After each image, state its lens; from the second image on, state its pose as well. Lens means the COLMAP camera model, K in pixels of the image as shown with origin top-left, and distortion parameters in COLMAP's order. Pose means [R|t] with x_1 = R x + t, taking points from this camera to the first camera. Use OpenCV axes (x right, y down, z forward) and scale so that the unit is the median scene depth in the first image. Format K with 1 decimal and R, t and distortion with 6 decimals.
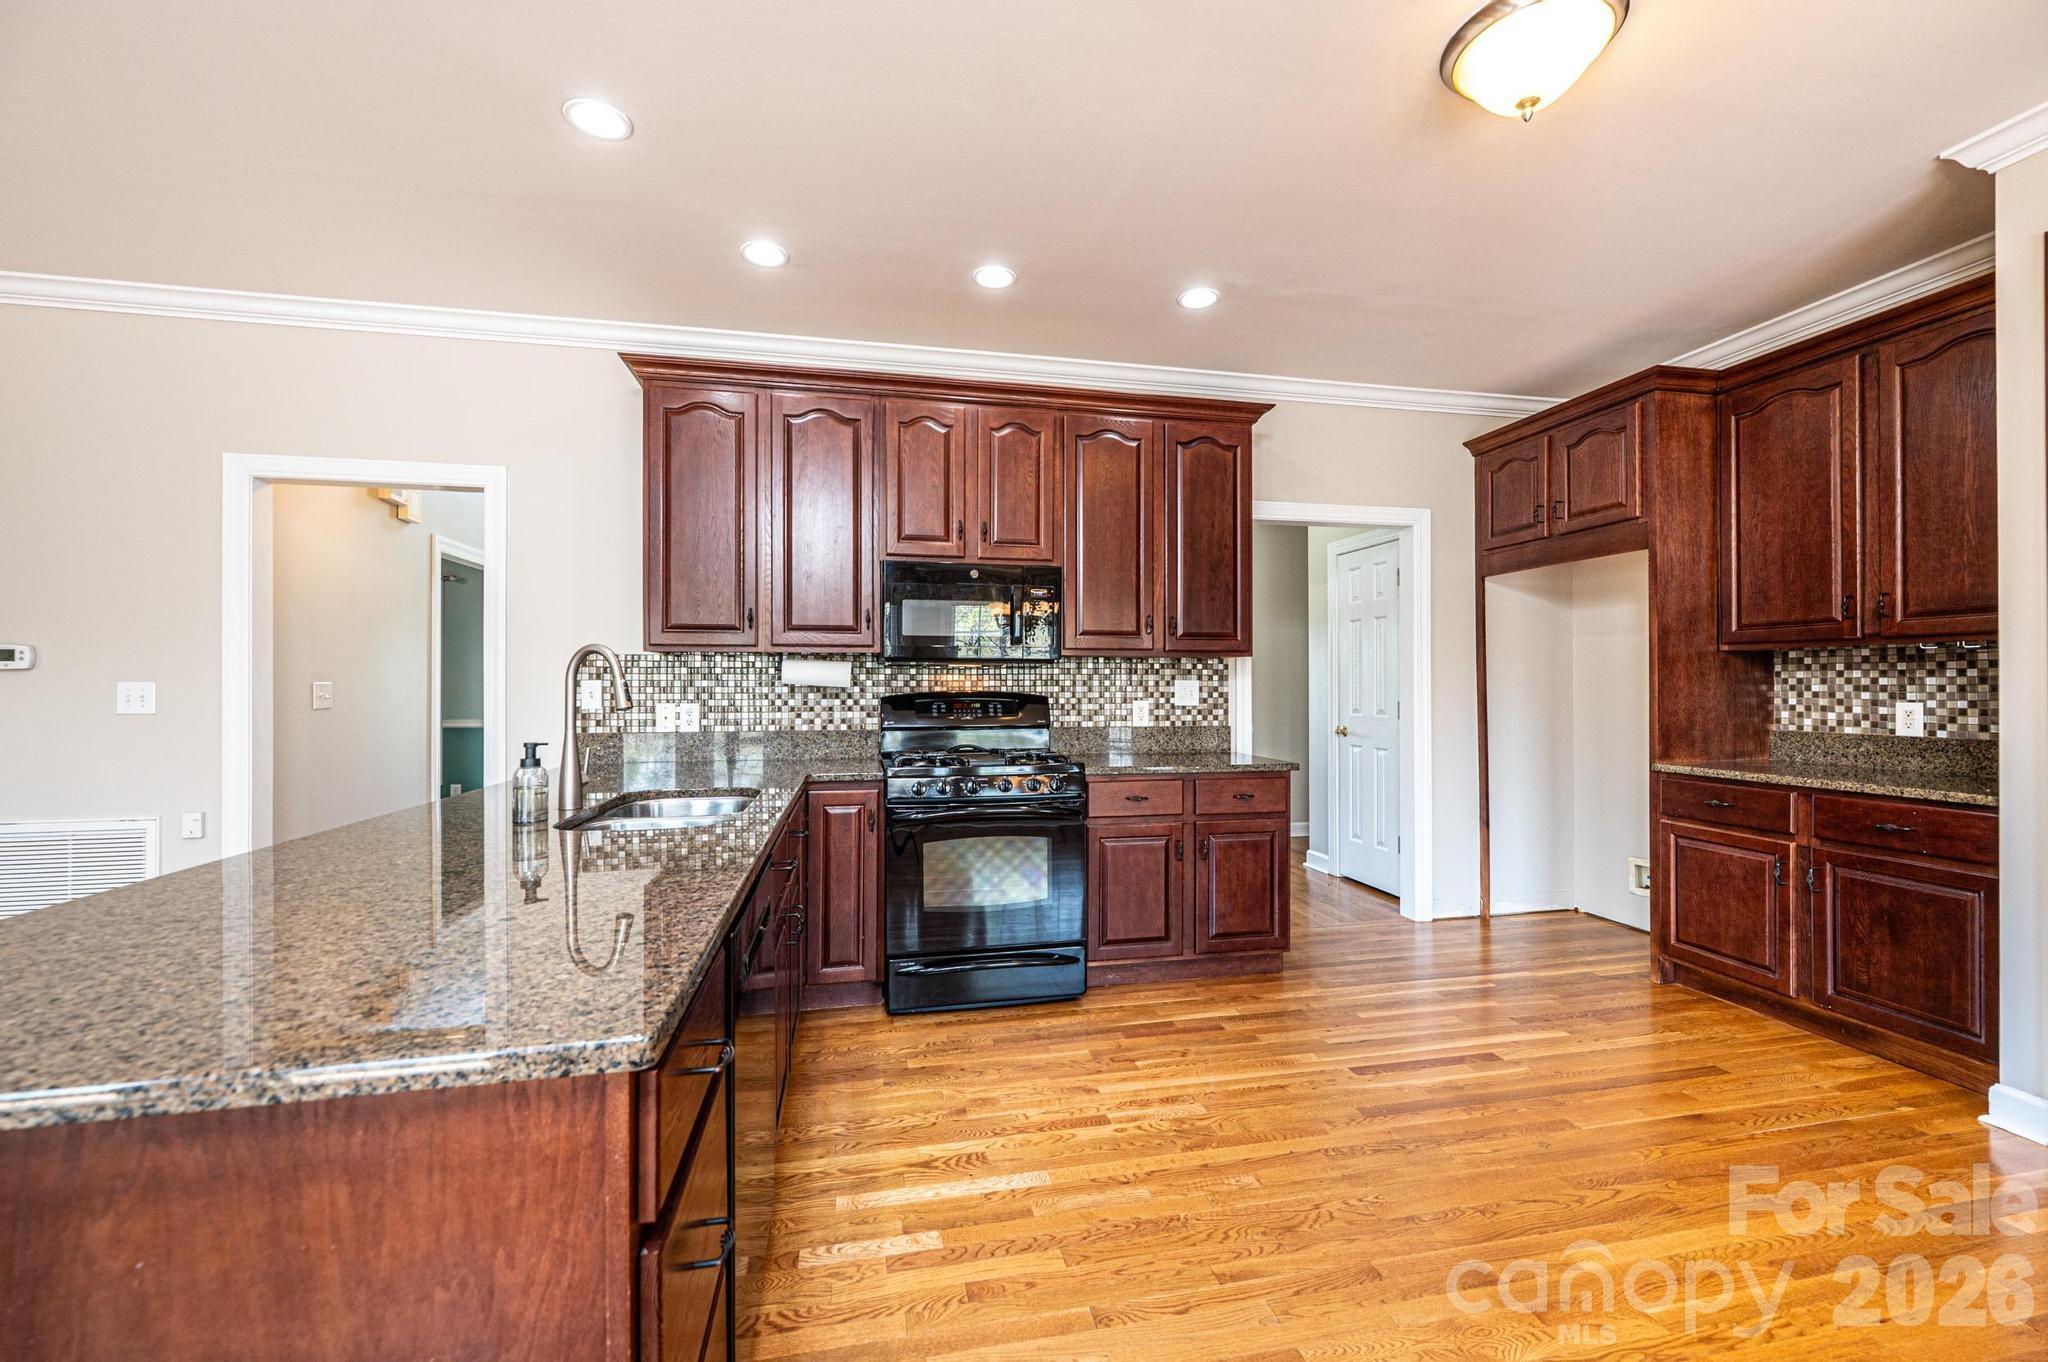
lens RADIAL K [[812.1, 0, 1024.2], [0, 812.1, 681.3], [0, 0, 1]] dist [0.002186, -0.000128]
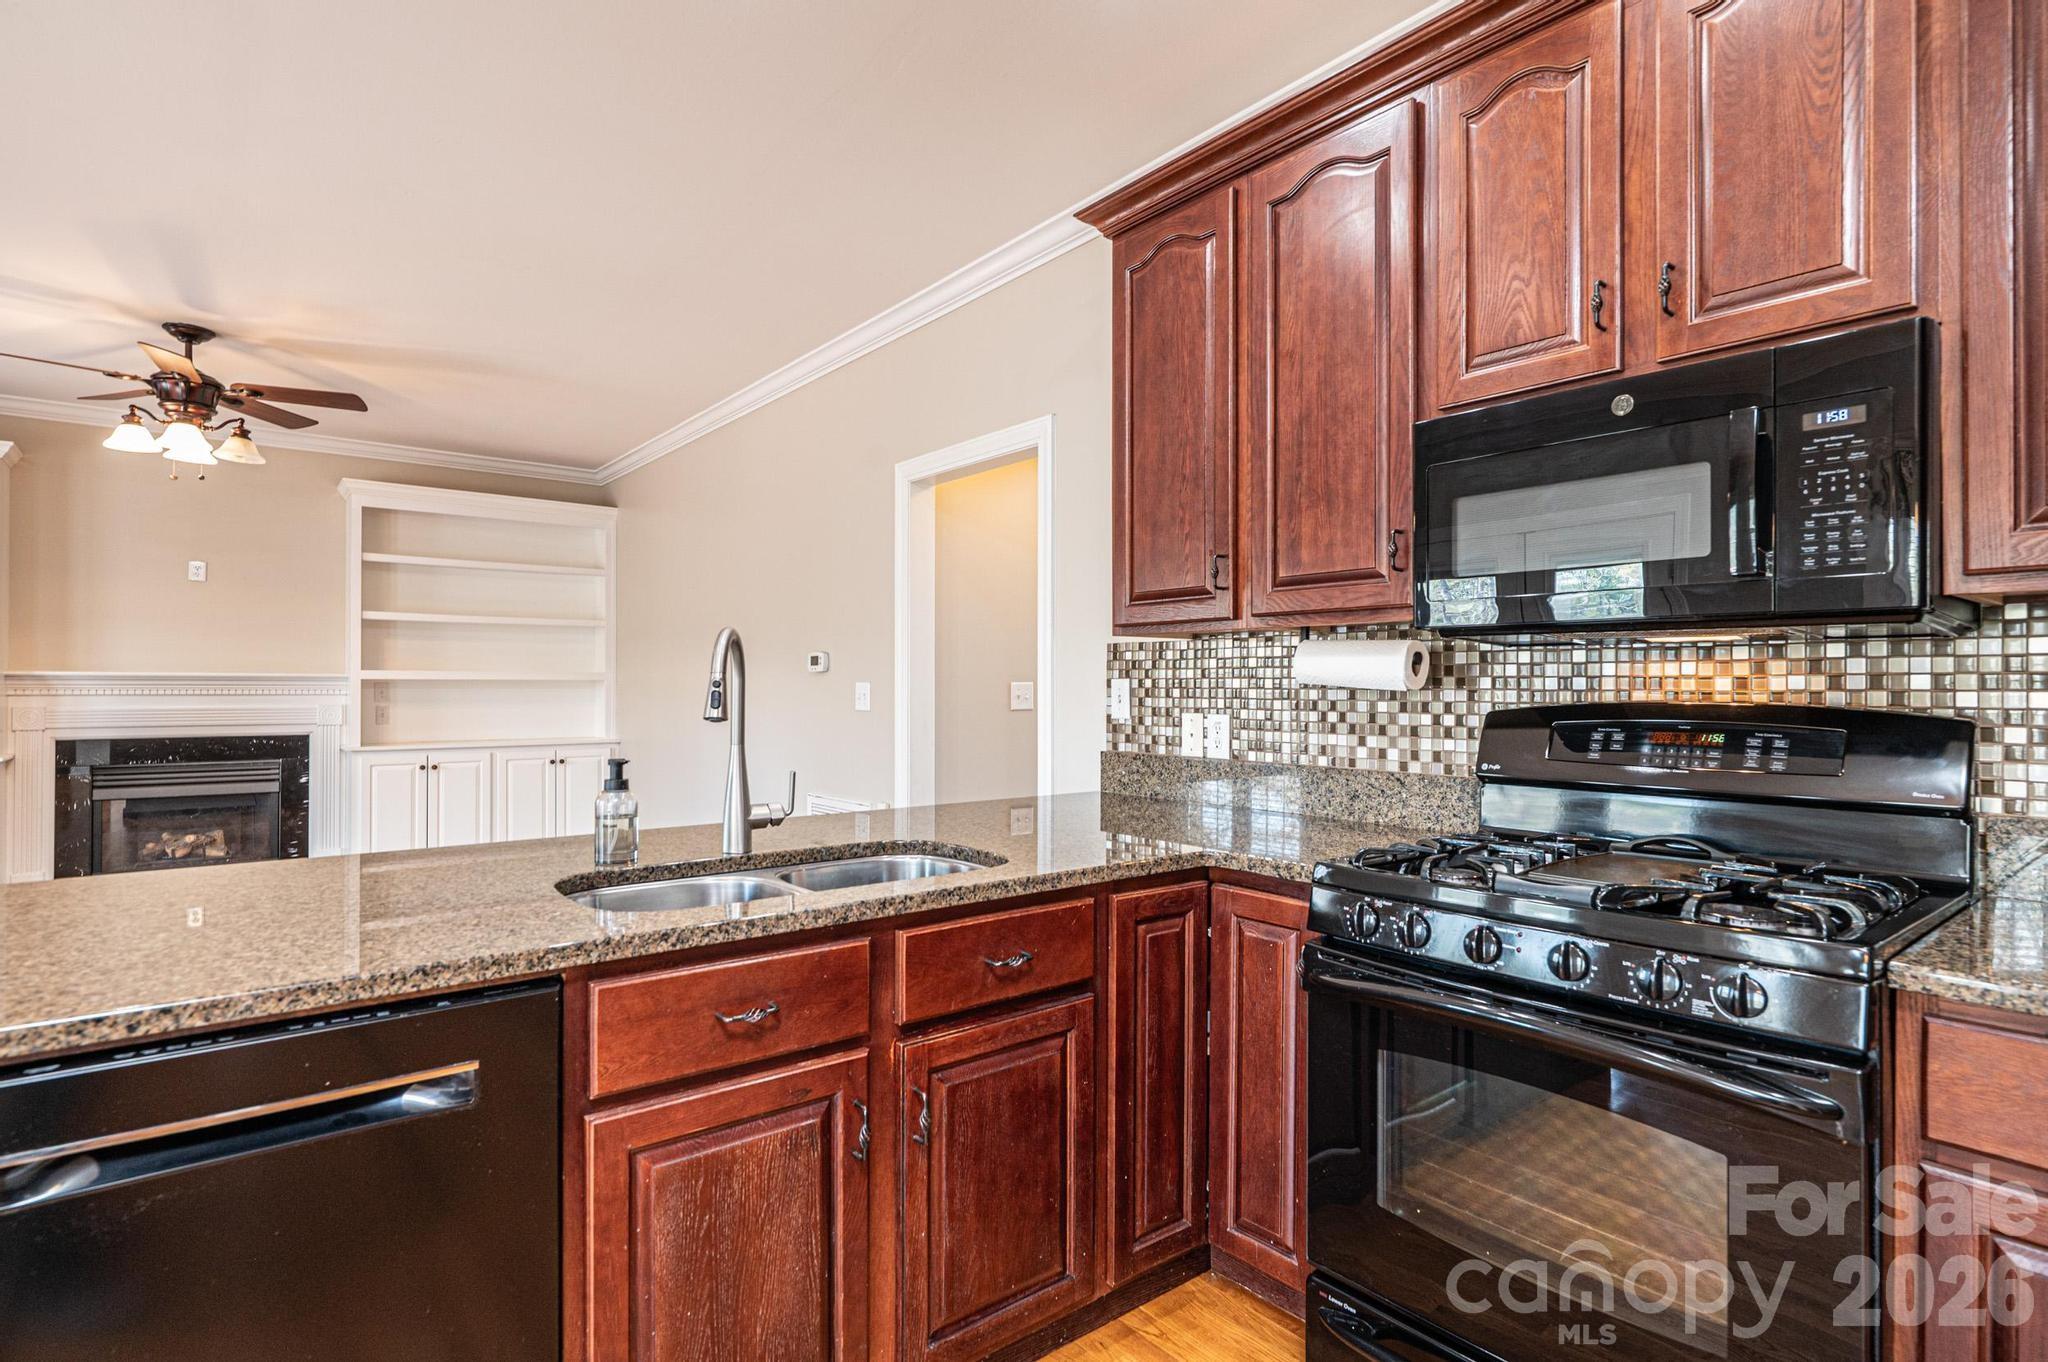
lens RADIAL K [[1036.5, 0, 1022.2], [0, 1036.5, 682.5], [0, 0, 1]] dist [0.001792, -0.000008]
pose [[0.445270, -0.001552, -0.895395, 0.252197], [0.002683, 0.999996, -0.000399, 0.001936], [0.895392, -0.002225, 0.445273, 0.489810]]
